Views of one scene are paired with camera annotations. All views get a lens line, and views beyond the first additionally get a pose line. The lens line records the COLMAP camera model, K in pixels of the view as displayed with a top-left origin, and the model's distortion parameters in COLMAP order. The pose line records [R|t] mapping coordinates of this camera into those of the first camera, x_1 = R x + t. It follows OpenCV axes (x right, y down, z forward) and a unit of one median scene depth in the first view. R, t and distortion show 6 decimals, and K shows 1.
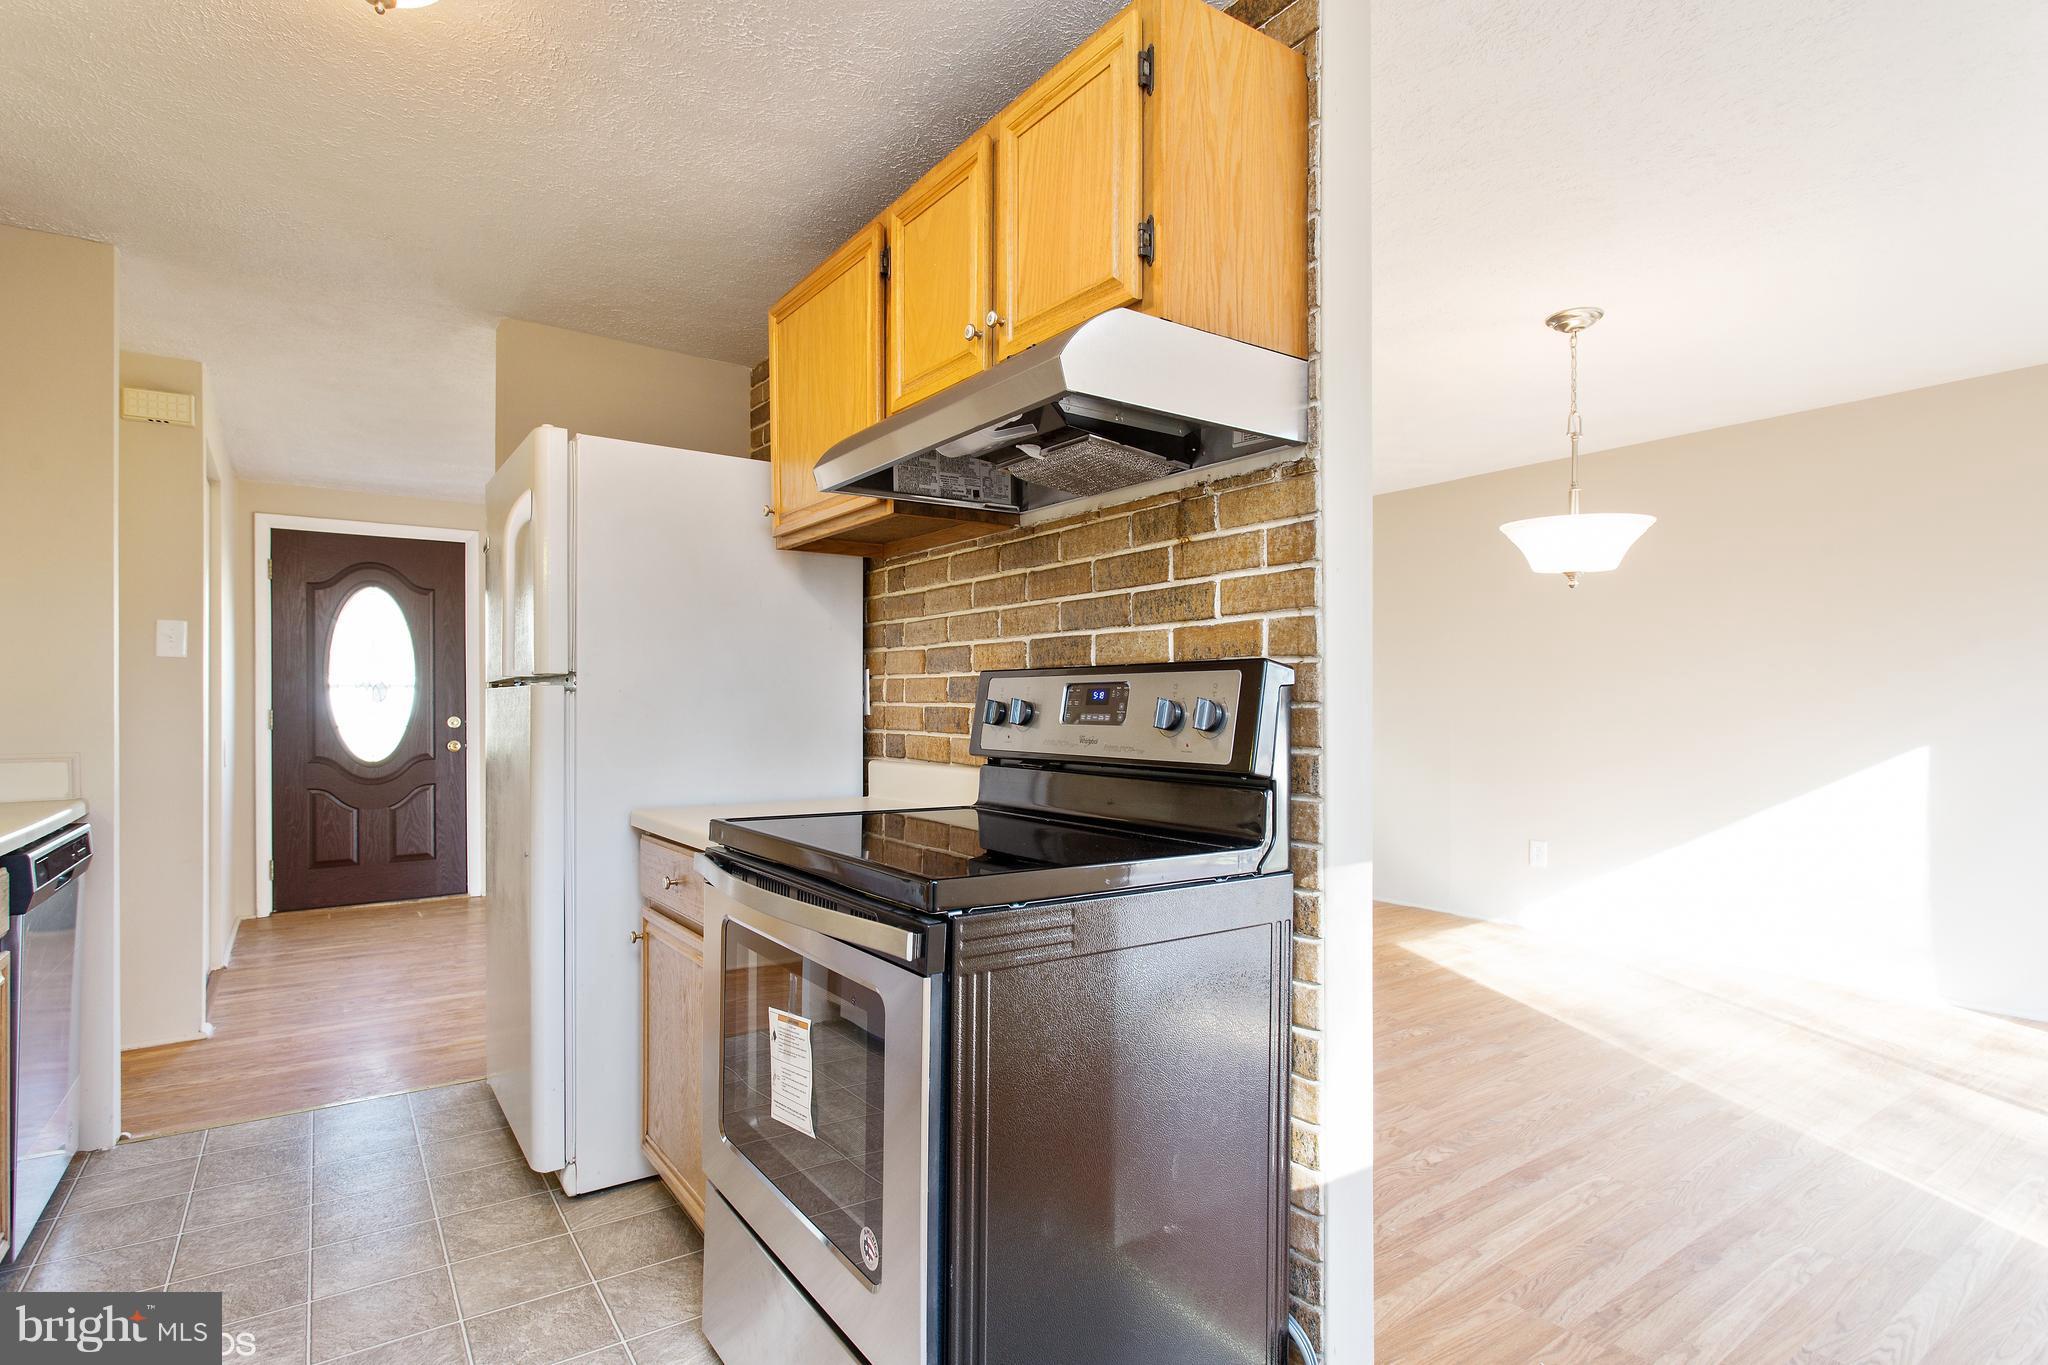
lens RADIAL K [[997.5, 0, 993.9], [0, 997.5, 700.6], [0, 0, 1]] dist [-0.001409, 0.002888]
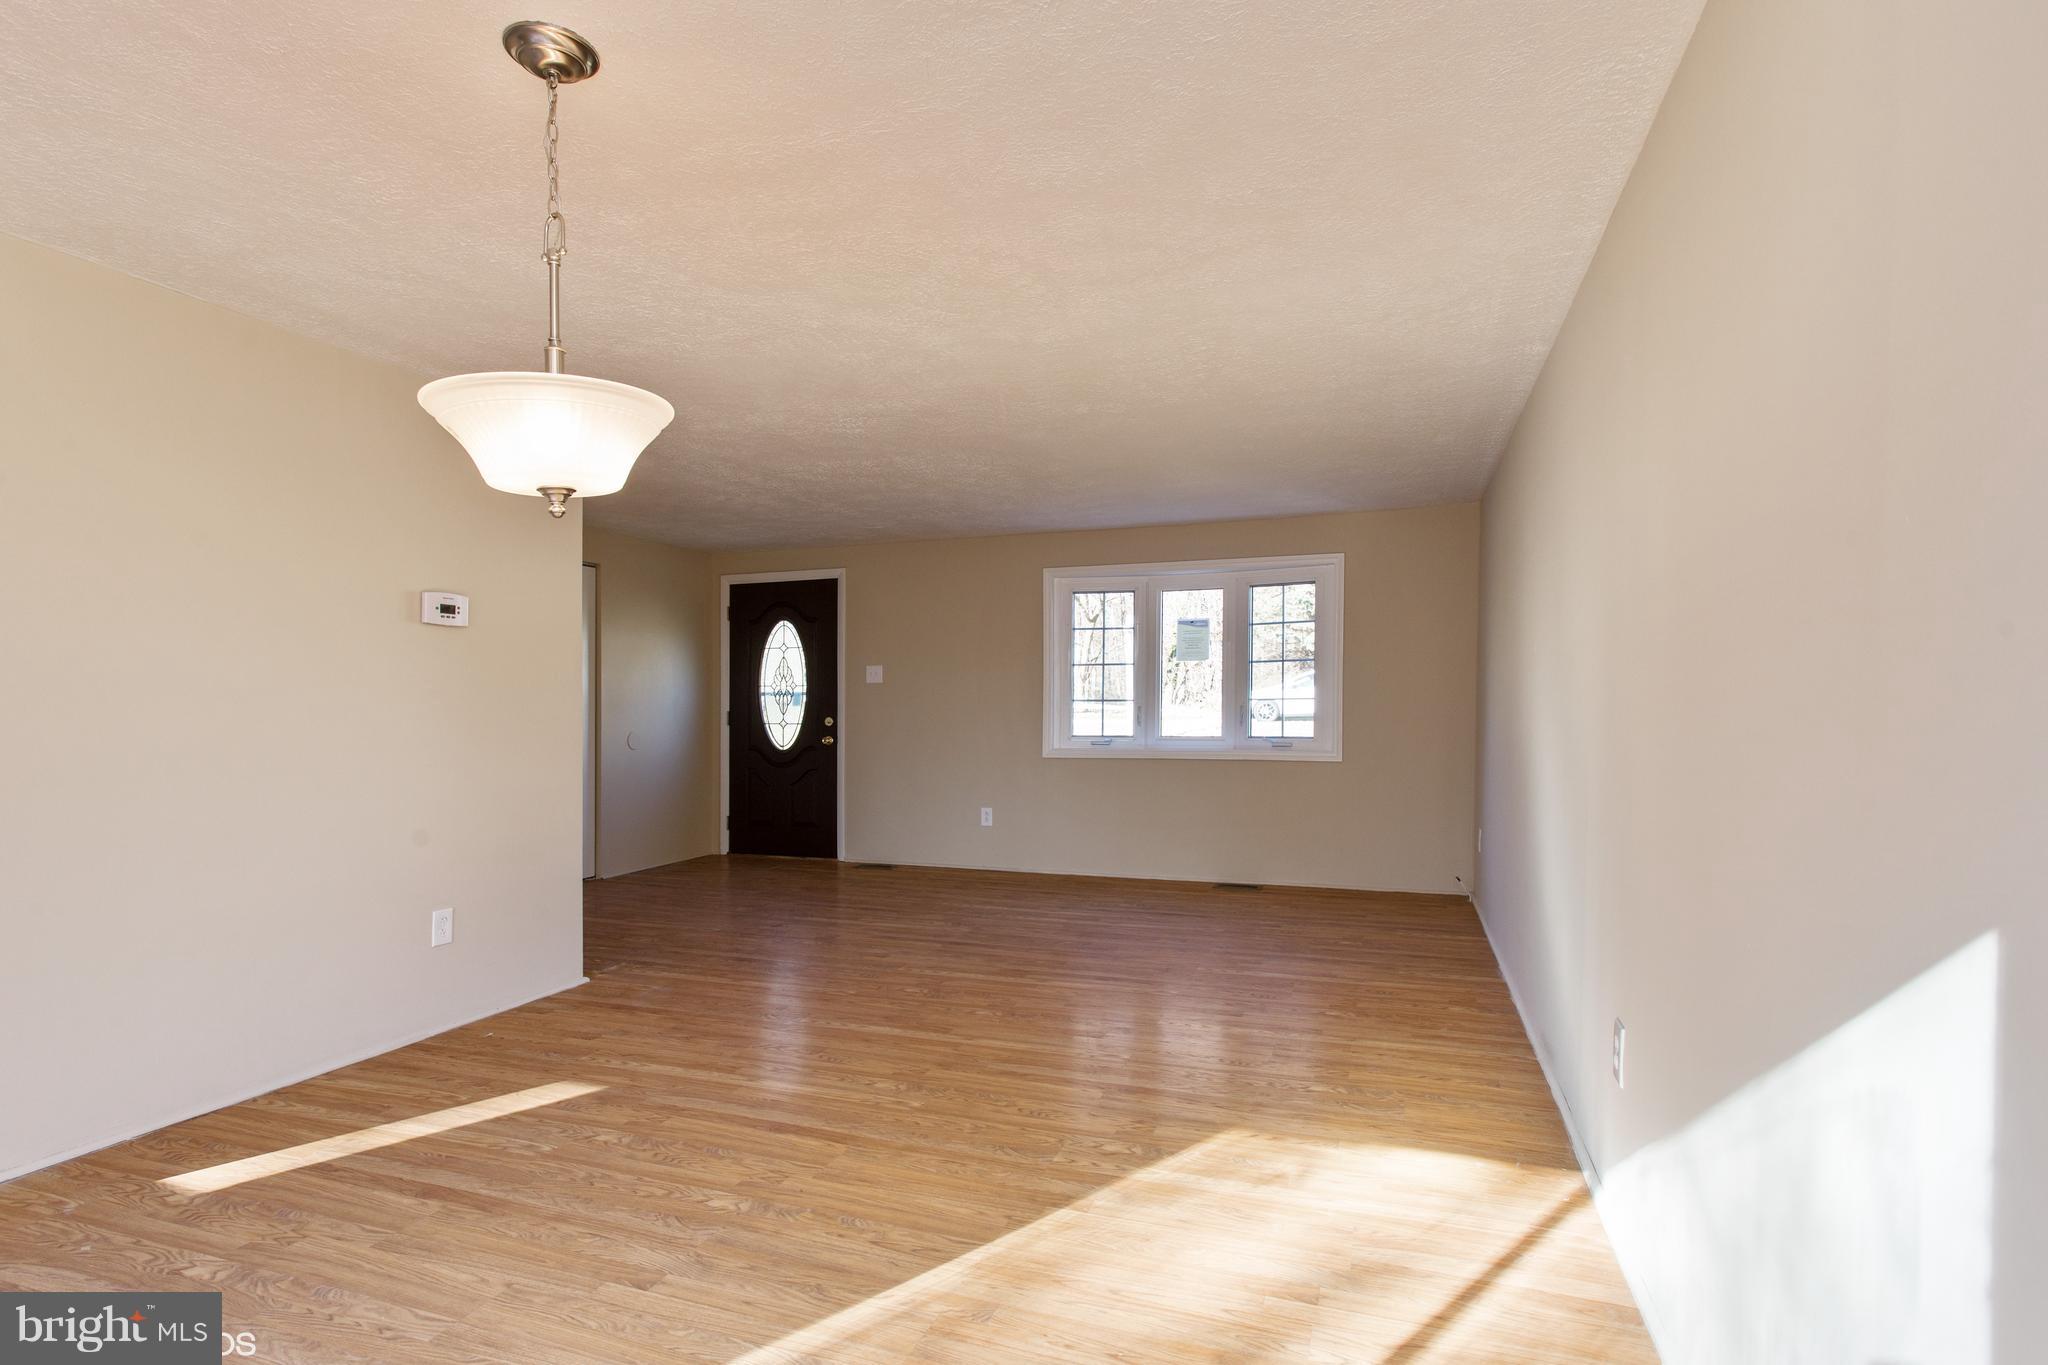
lens RADIAL K [[997.5, 0, 1011.0], [0, 997.5, 732.5], [0, 0, 1]] dist [-0.001409, 0.002888]
pose [[0.577652, 0.020486, -0.816026, 1.840613], [0.005516, 0.999564, 0.028998, 0.000725], [0.816265, -0.021252, 0.577287, 1.340695]]
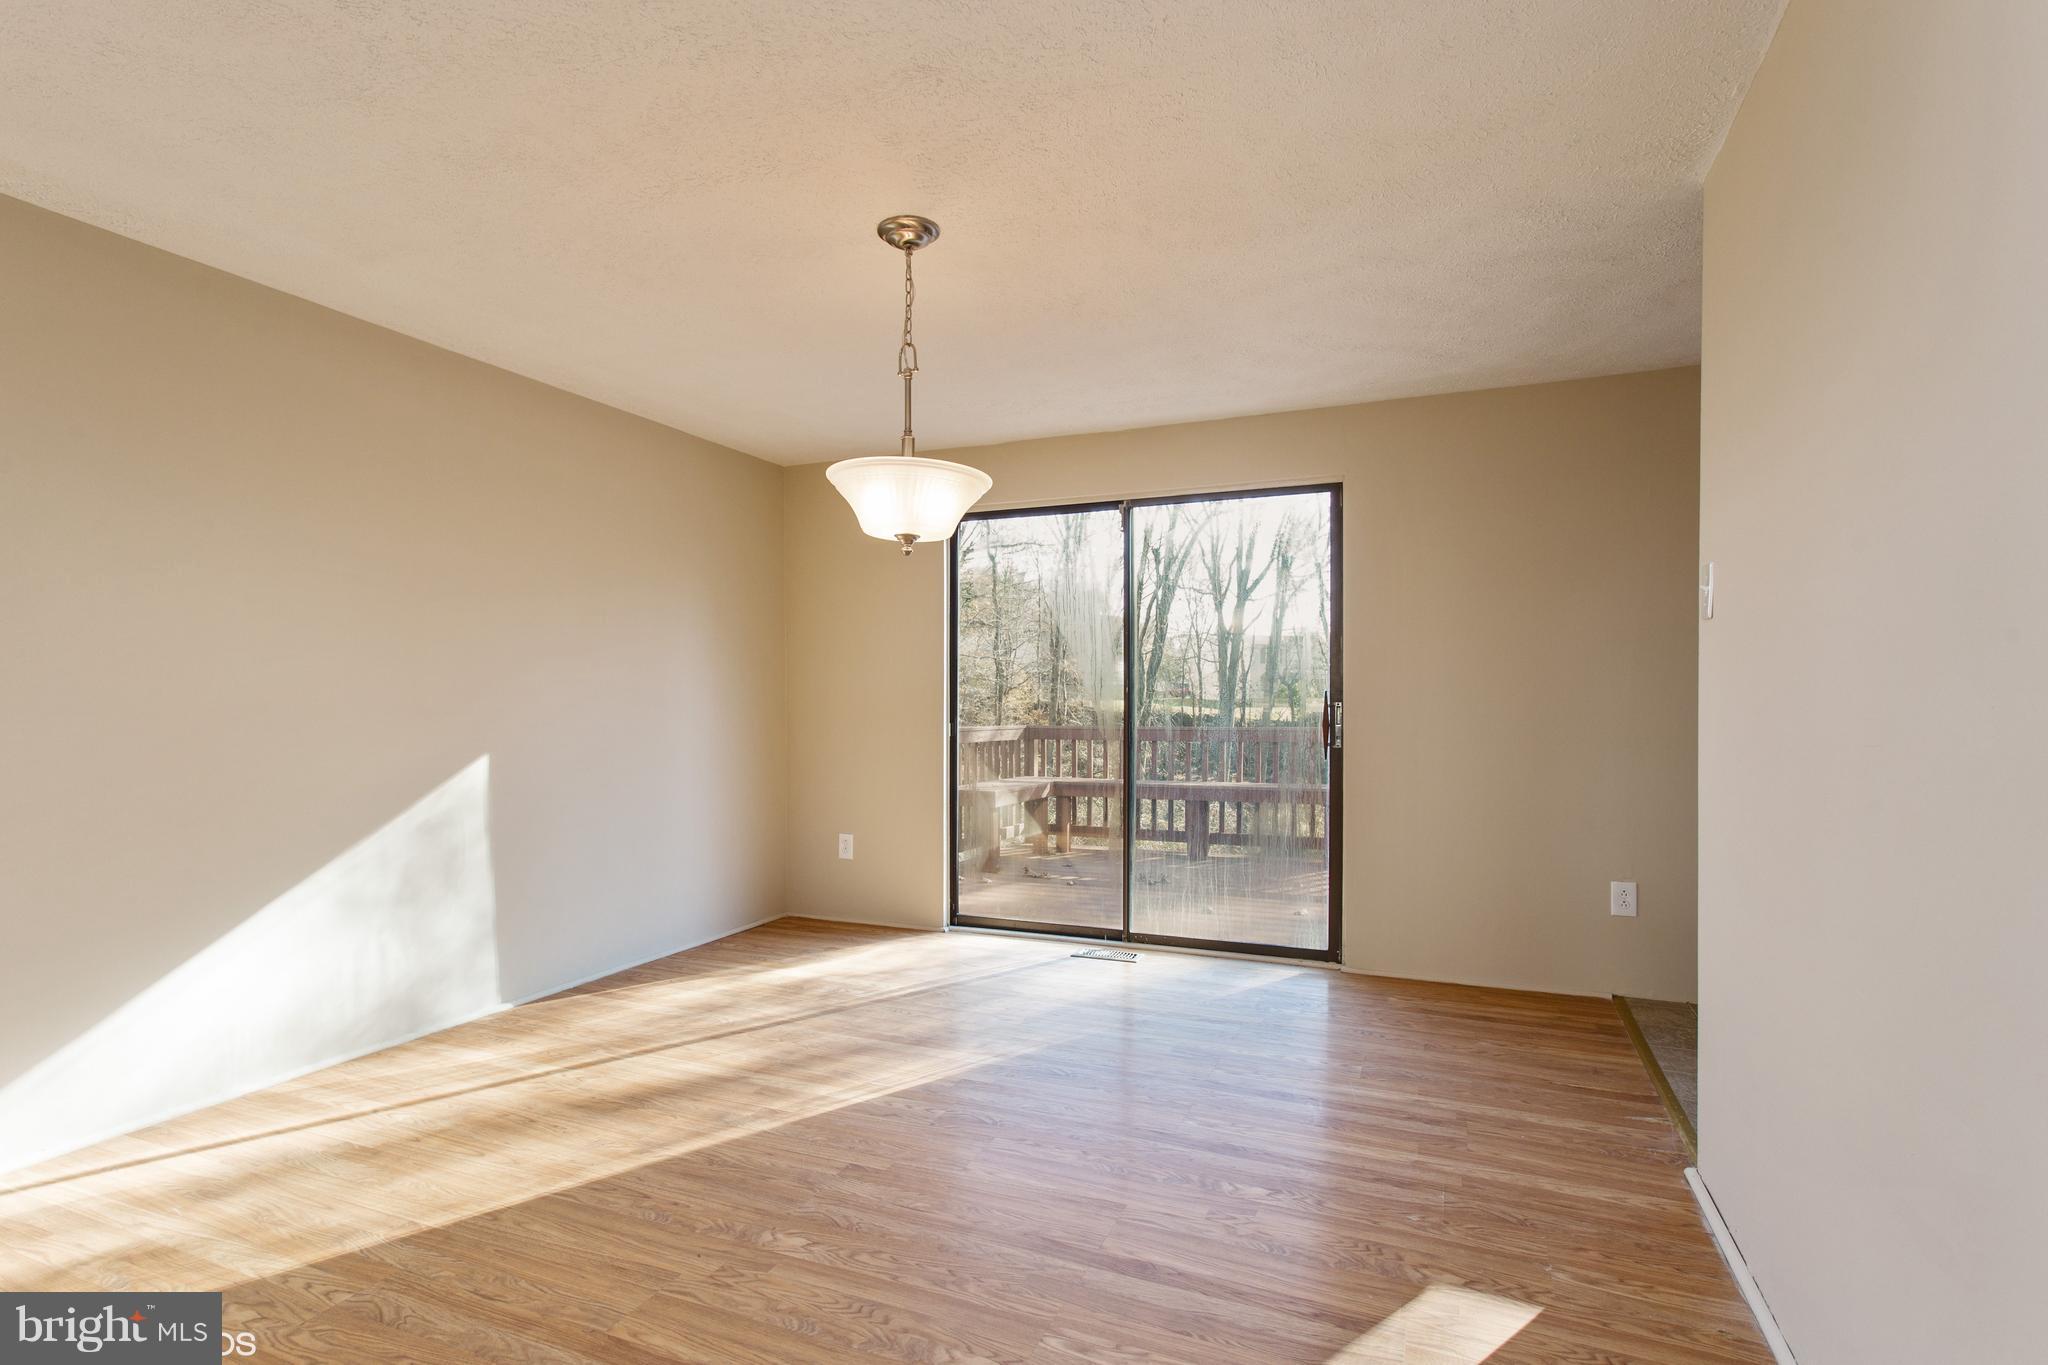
lens RADIAL K [[997.5, 0, 1018.2], [0, 997.5, 694.9], [0, 0, 1]] dist [-0.001409, 0.002888]
pose [[-0.535898, 0.007502, 0.844249, -0.255272], [0.002355, 0.999970, -0.007390, 0.021469], [-0.844279, -0.001972, -0.535900, 2.068135]]
